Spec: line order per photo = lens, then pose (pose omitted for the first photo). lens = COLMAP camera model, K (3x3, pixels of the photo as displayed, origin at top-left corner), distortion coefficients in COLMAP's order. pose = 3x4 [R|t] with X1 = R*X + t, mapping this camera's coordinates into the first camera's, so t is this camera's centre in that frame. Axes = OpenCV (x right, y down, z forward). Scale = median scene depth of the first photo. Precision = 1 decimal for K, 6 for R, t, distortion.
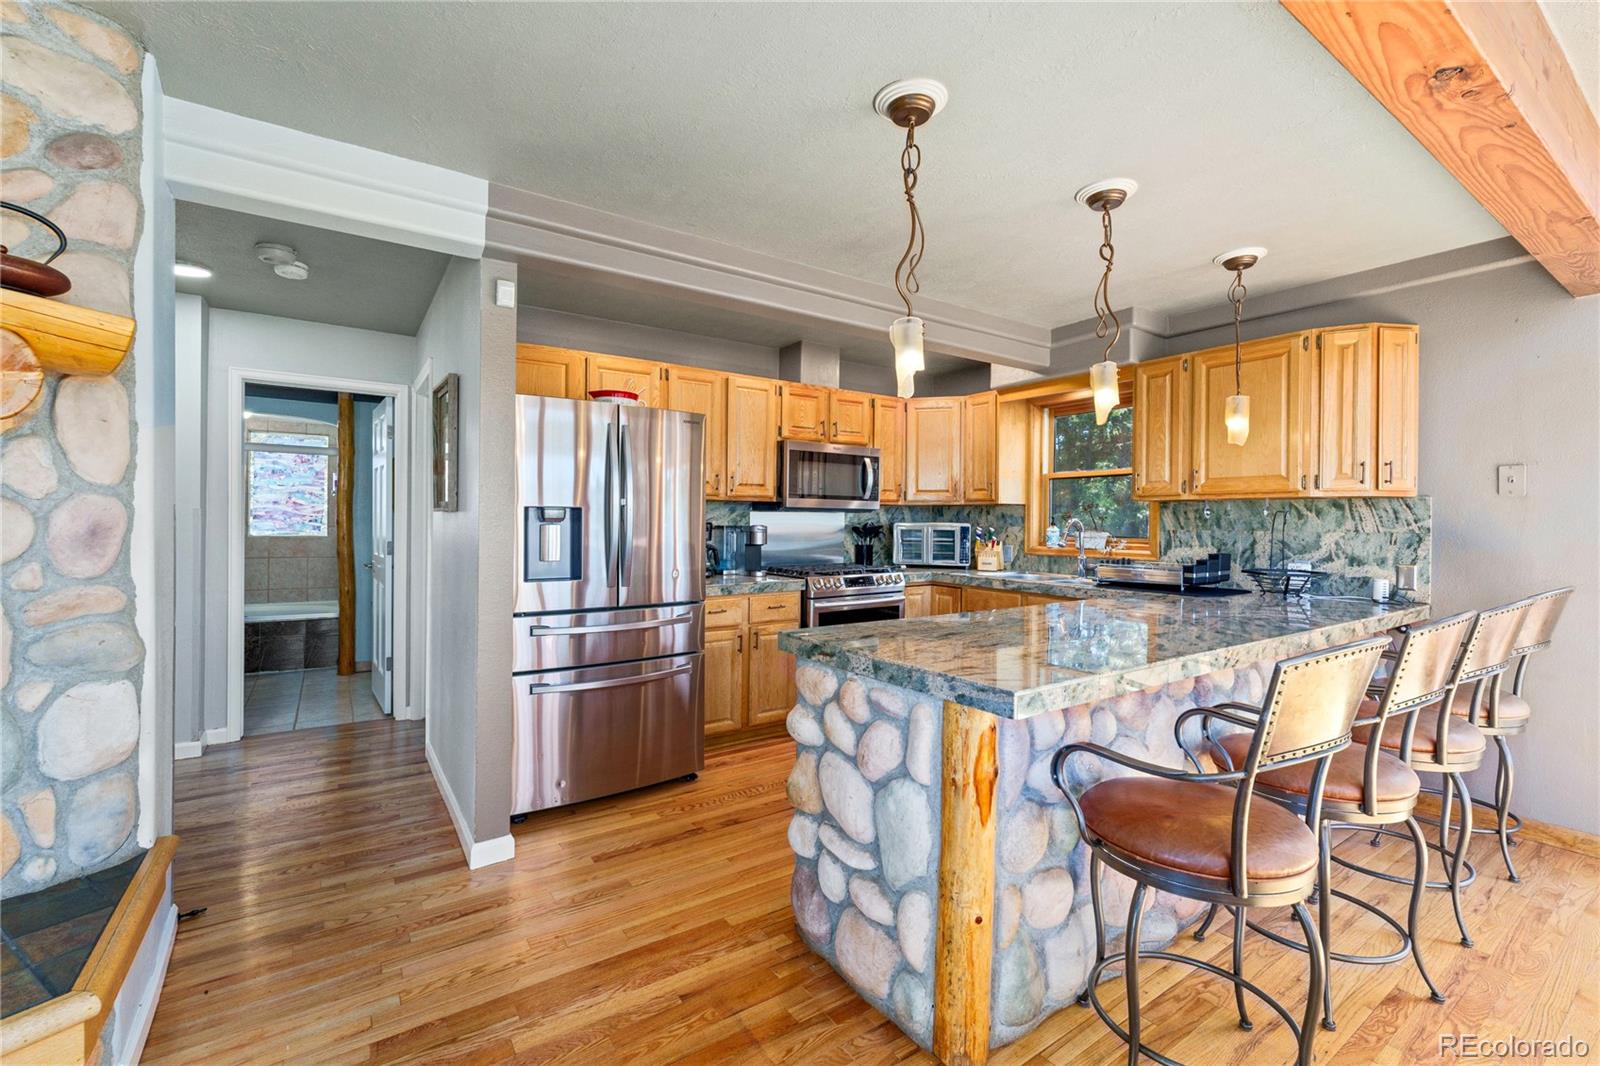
lens RADIAL K [[696.0, 0, 800.0], [0, 696.0, 533.0], [0, 0, 1]] dist [-0.001998, -0.000196]
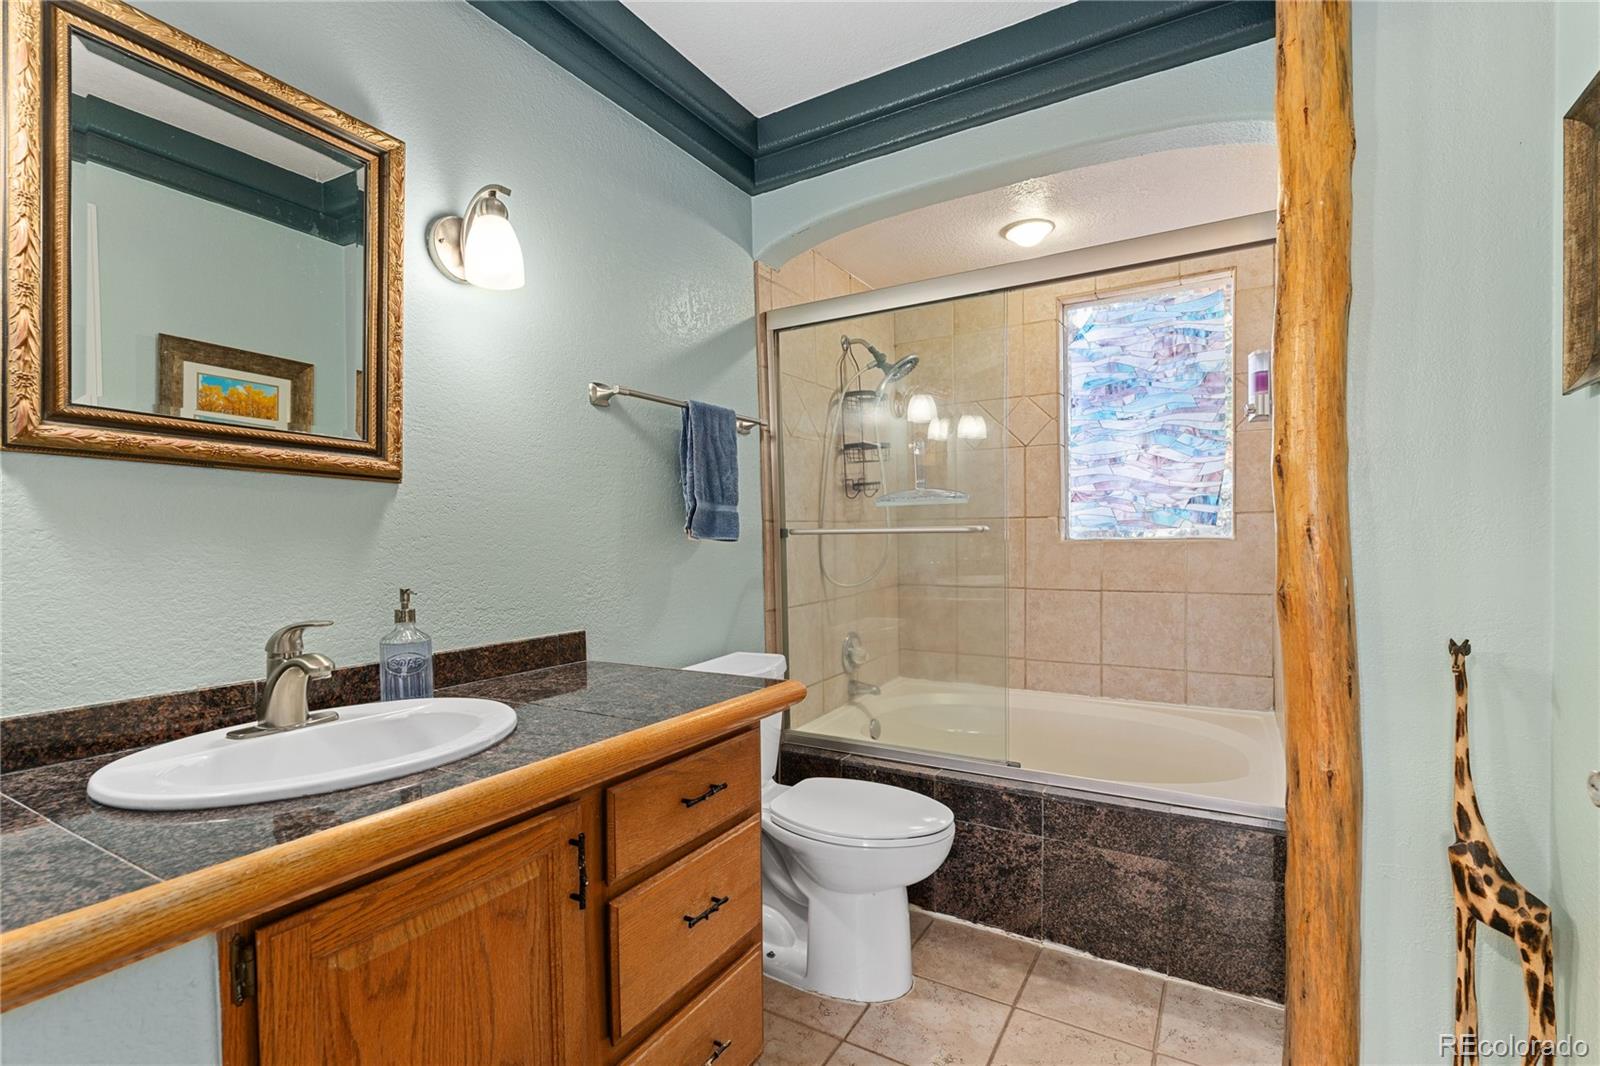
lens RADIAL K [[721.4, 0, 800.0], [0, 721.4, 533.0], [0, 0, 1]] dist [-0.001447, -0.000344]
pose [[0.423190, -0.018005, -0.905862, -0.432334], [-0.003962, 0.999756, -0.021722, 0.010714], [0.906032, 0.012782, 0.423016, 0.631995]]
